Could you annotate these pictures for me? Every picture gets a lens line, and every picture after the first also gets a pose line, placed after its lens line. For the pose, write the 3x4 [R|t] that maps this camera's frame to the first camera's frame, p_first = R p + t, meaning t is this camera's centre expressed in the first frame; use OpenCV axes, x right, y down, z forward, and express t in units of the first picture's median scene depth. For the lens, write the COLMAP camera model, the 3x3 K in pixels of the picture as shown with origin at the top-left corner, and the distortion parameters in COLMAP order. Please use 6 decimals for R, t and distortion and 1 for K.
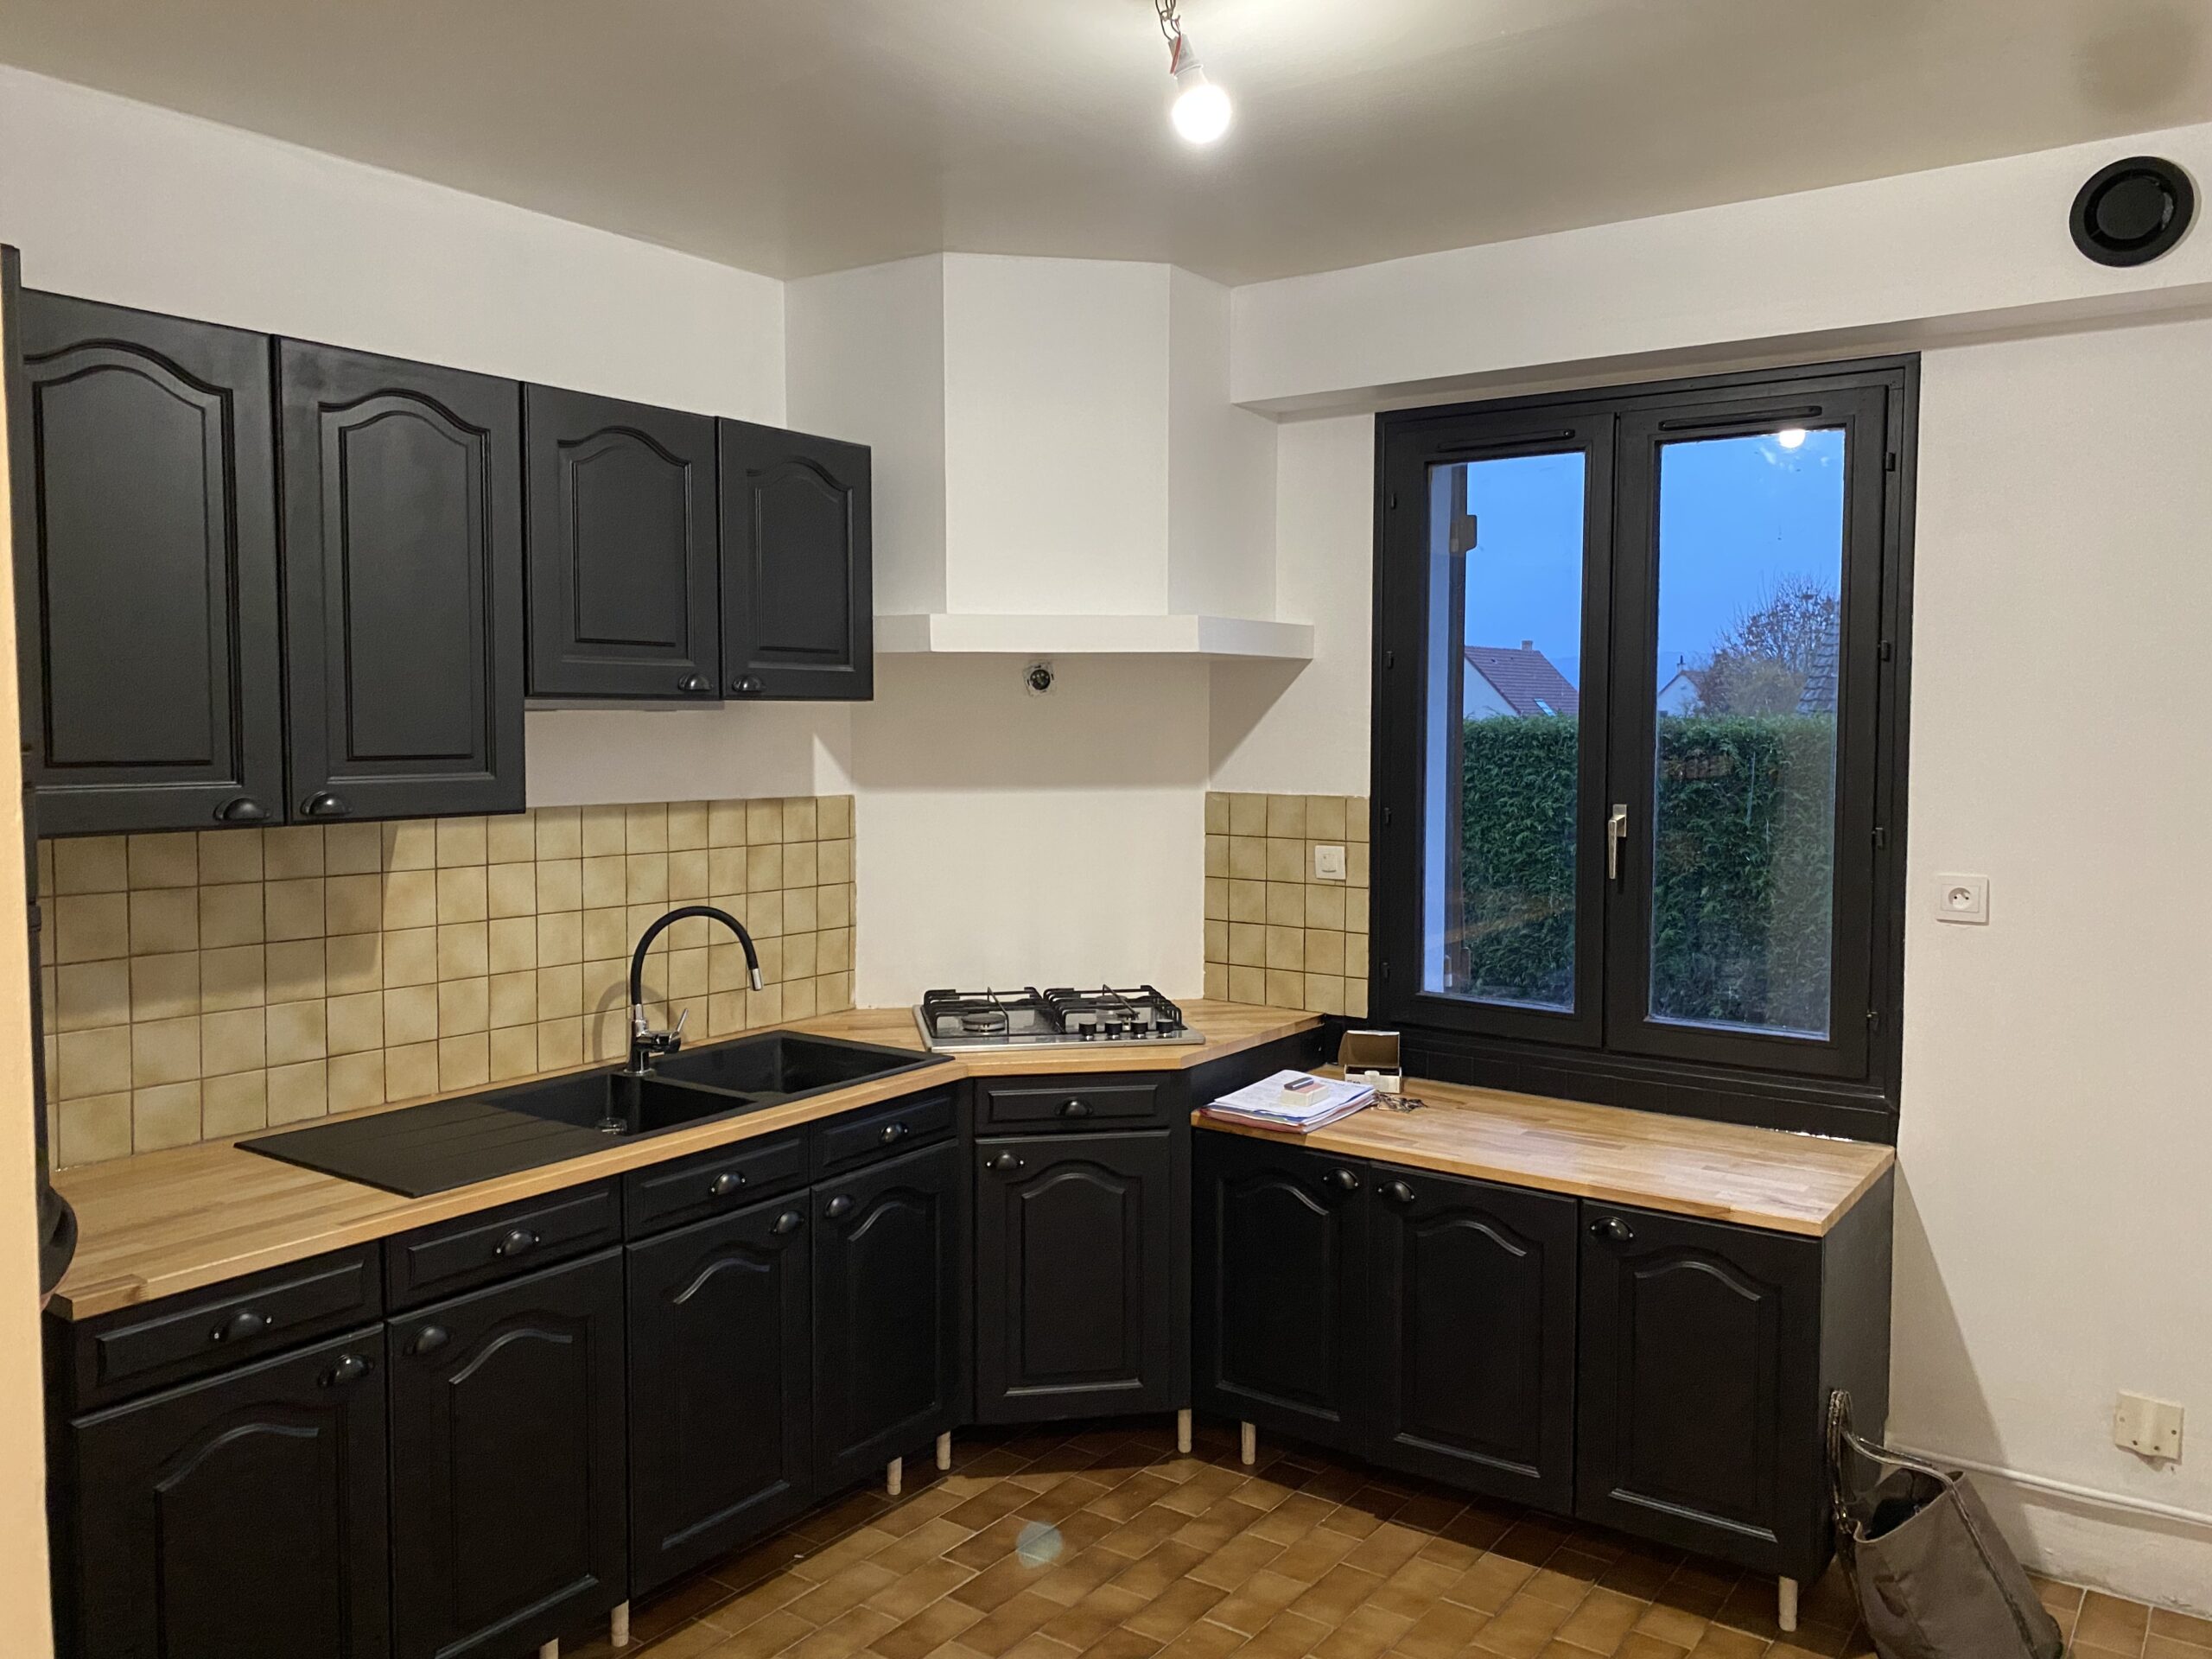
lens RADIAL K [[1692.3, 0, 1120.0], [0, 1692.3, 808.5], [0, 0, 1]] dist [0.057229, -0.067529]
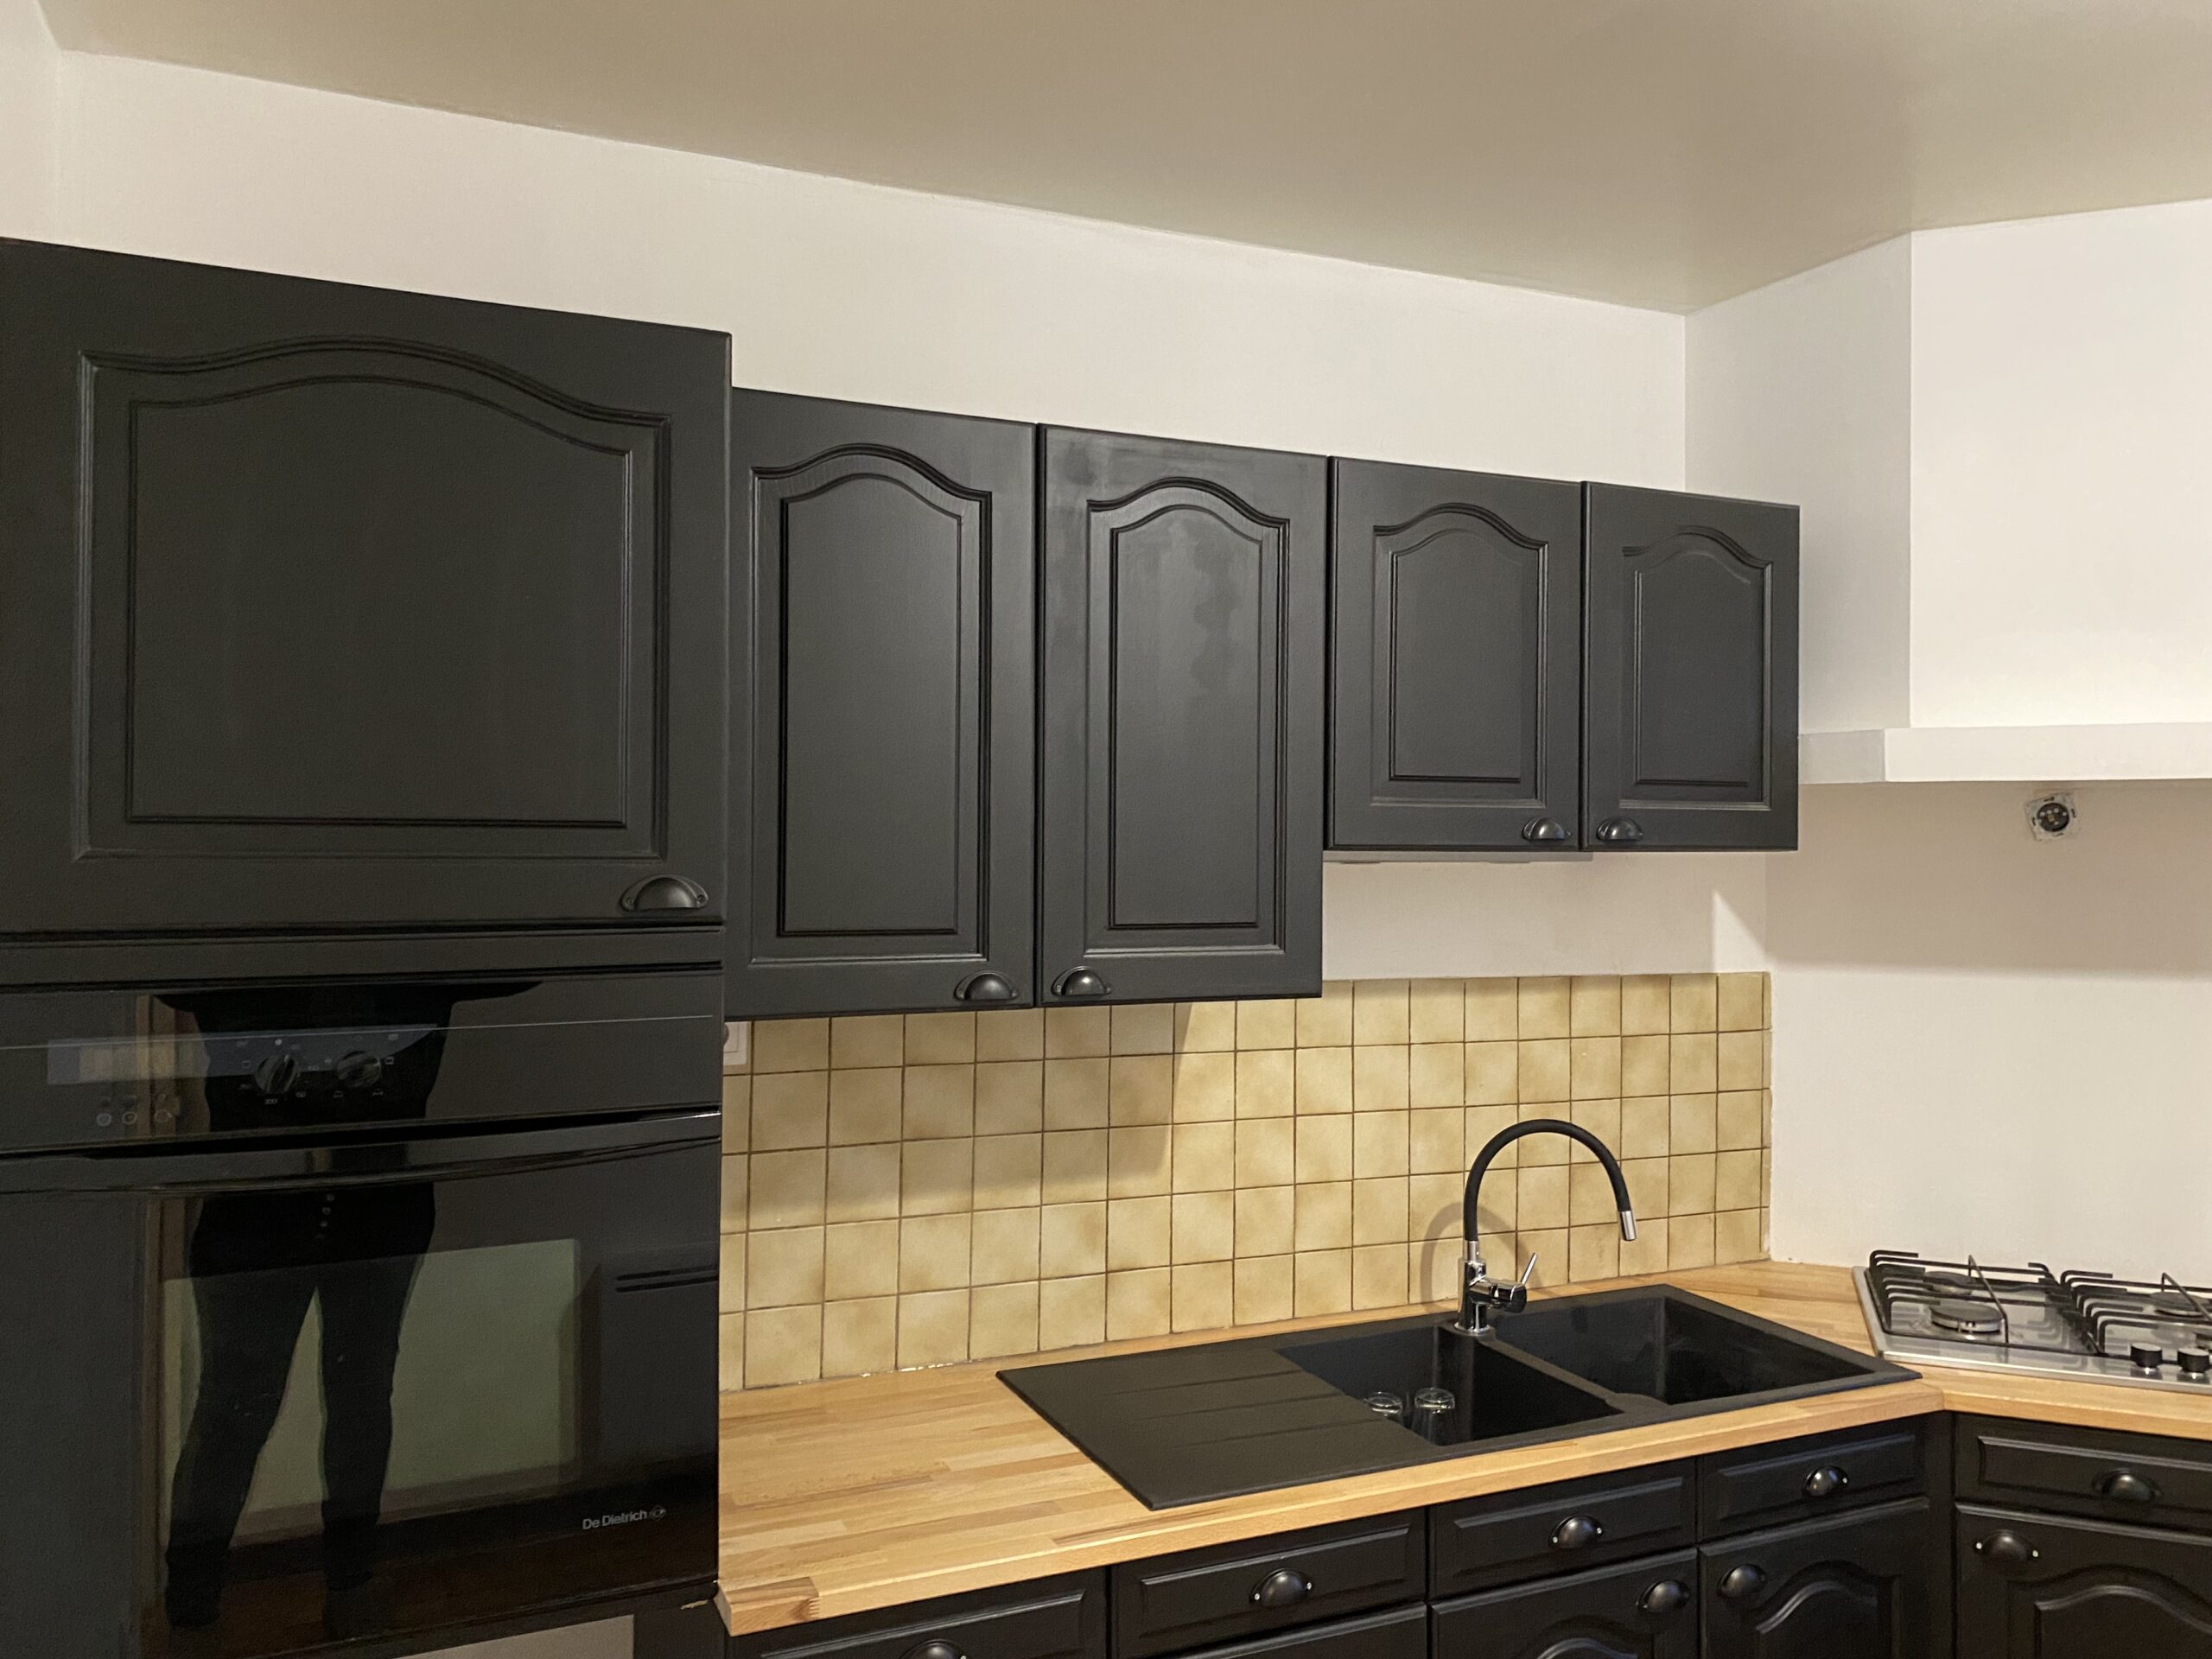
lens RADIAL K [[1692.3, 0, 1120.0], [0, 1692.3, 808.5], [0, 0, 1]] dist [0.057229, -0.067529]
pose [[0.864928, -0.003914, -0.501881, -0.032343], [-0.033061, 0.997353, -0.064755, -0.027628], [0.500806, 0.072602, 0.862509, 0.243832]]
